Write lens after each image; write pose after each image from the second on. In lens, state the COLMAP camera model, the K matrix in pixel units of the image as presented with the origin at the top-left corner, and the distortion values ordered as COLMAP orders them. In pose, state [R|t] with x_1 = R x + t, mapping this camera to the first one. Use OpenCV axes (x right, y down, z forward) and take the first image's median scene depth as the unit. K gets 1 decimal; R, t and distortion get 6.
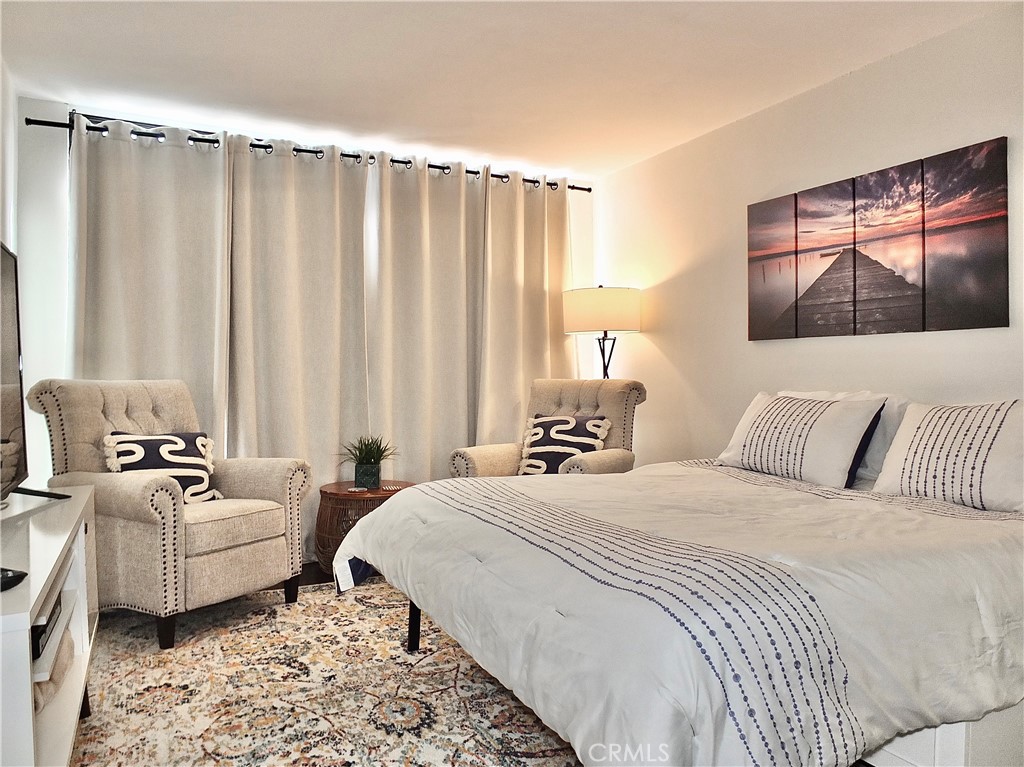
lens RADIAL K [[693.6, 0, 552.5], [0, 693.6, 351.6], [0, 0, 1]] dist [-0.034712, 0.012645]
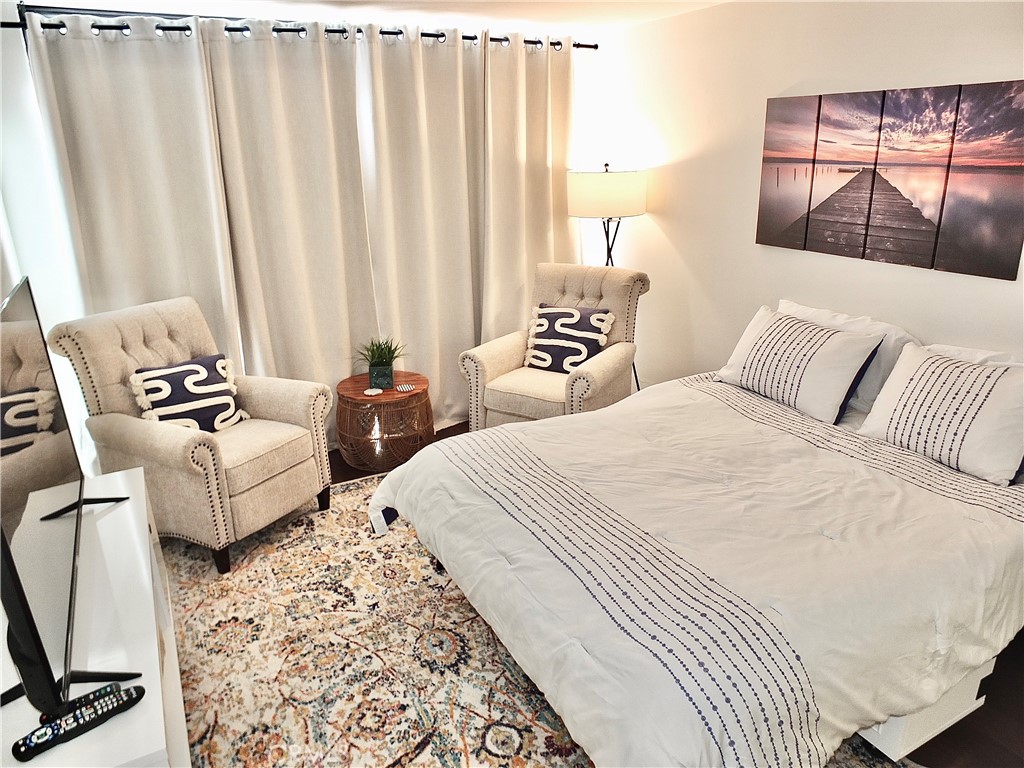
lens RADIAL K [[693.6, 0, 556.0], [0, 693.6, 362.8], [0, 0, 1]] dist [-0.034712, 0.012645]
pose [[0.999873, -0.000308, 0.015959, -0.026518], [-0.004562, 0.952604, 0.304180, -0.206749], [-0.015296, -0.304214, 0.952481, 0.009038]]
